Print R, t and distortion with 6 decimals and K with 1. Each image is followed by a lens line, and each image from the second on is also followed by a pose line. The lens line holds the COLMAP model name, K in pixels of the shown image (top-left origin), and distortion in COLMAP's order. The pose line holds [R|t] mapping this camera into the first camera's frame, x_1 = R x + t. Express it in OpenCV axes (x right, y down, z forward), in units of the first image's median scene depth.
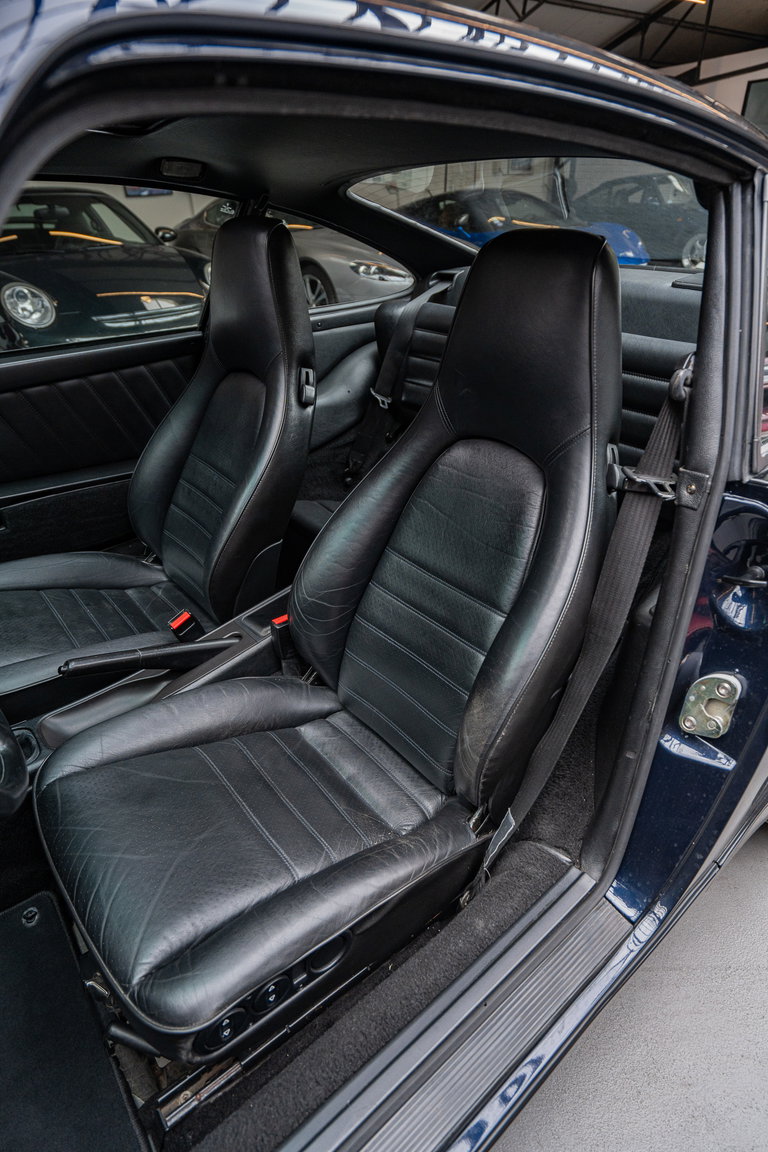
lens RADIAL K [[640.9, 0, 383.5], [0, 640.9, 579.4], [0, 0, 1]] dist [-0.006976, 0.001847]
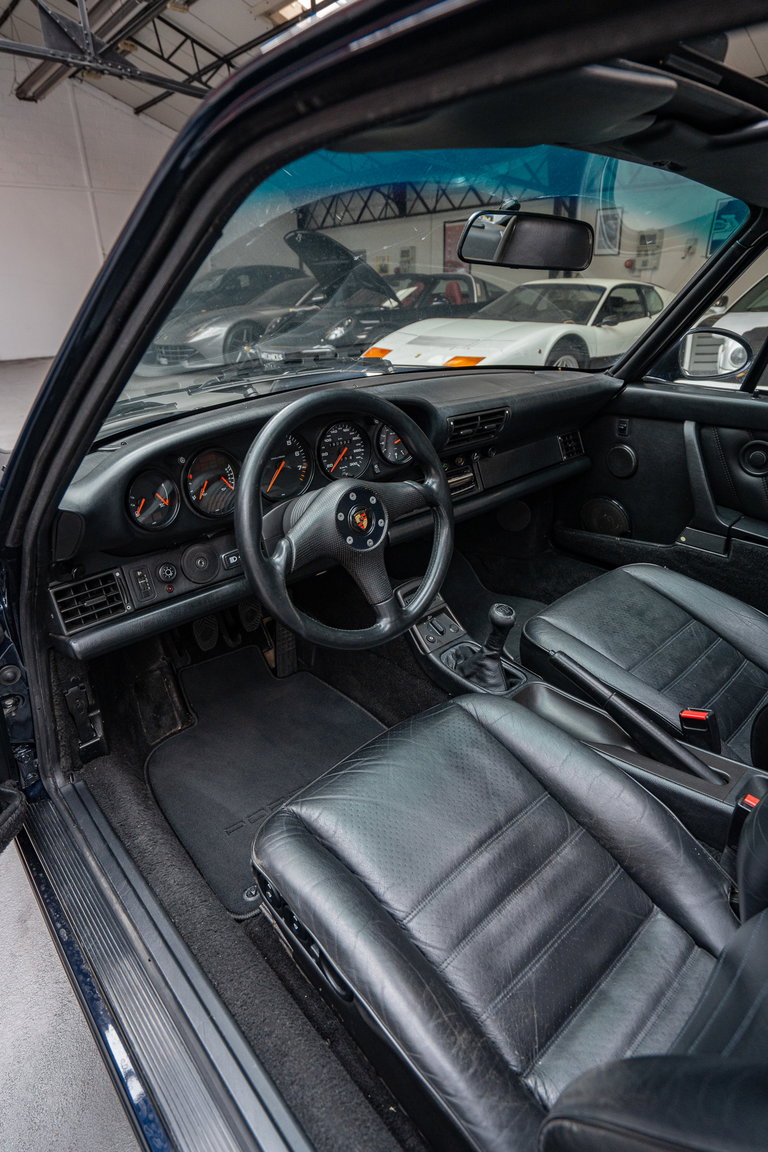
lens RADIAL K [[618.6, 0, 373.7], [0, 618.6, 567.0], [0, 0, 1]] dist [-0.030424, 0.016846]
pose [[0.040432, 0.442431, -0.895891, 0.277626], [-0.493057, 0.788689, 0.367238, -0.162202], [0.869057, 0.426877, 0.250032, 0.316307]]
